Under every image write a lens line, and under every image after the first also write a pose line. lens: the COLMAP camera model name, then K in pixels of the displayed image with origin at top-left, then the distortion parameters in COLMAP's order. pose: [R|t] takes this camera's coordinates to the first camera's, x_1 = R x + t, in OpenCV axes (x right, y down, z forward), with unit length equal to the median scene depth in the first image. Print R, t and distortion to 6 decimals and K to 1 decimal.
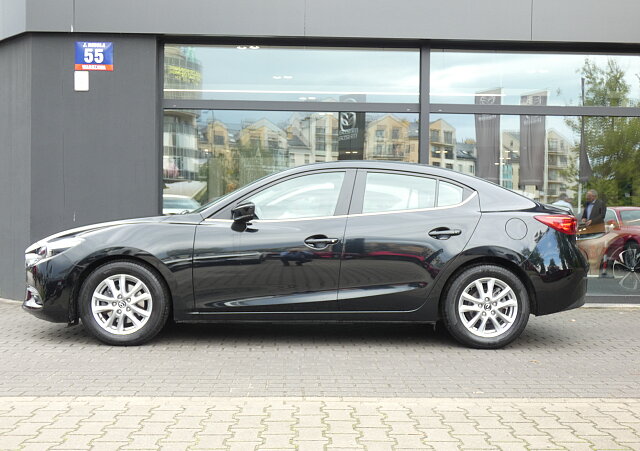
lens RADIAL K [[713.6, 0, 321.9], [0, 713.6, 229.6], [0, 0, 1]] dist [0.004219, 0.000000]
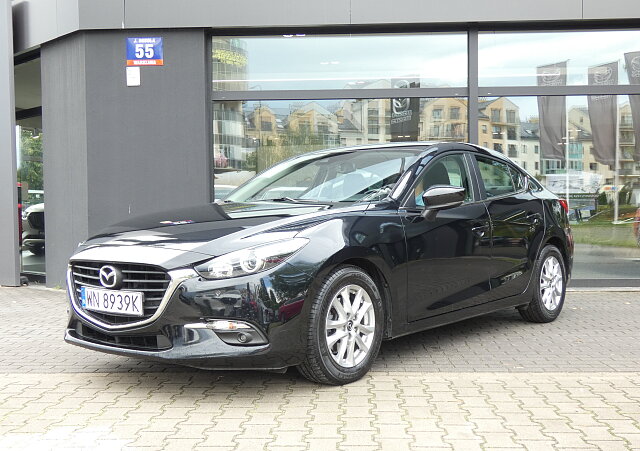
lens RADIAL K [[763.5, 0, 323.2], [0, 763.5, 227.8], [0, 0, 1]] dist [0.039931, 0.000000]
pose [[0.997259, -0.019175, -0.071468, 0.008837], [0.020028, 0.999736, 0.011234, 0.001895], [0.071234, -0.012634, 0.997380, -0.076529]]
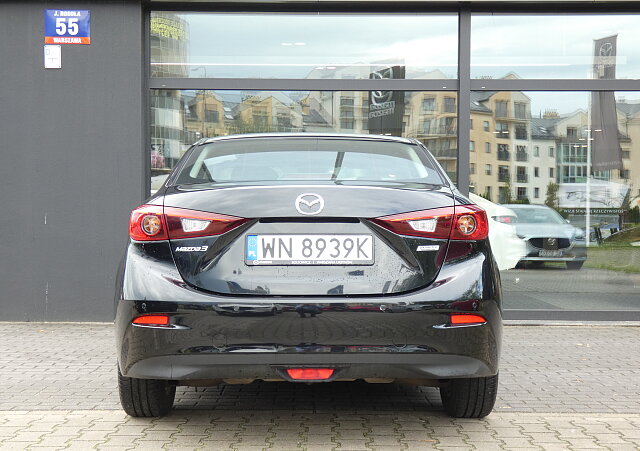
lens RADIAL K [[981.0, 0, 319.1], [0, 981.0, 226.0], [0, 0, 1]] dist [0.143268, 0.000000]
pose [[0.999418, -0.006128, -0.033551, 0.013106], [0.005791, 0.999932, -0.010132, 0.003692], [0.033611, 0.009932, 0.999386, -0.149391]]
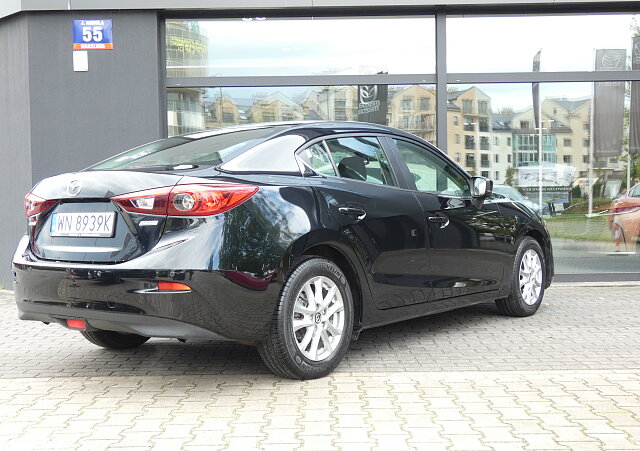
lens RADIAL K [[796.0, 0, 319.0], [0, 796.0, 229.2], [0, 0, 1]] dist [0.046587, 0.000000]
pose [[0.999096, -0.024614, -0.034675, 0.013780], [0.025252, 0.999518, 0.018081, 0.005600], [0.034213, -0.018940, 0.999235, -0.063733]]
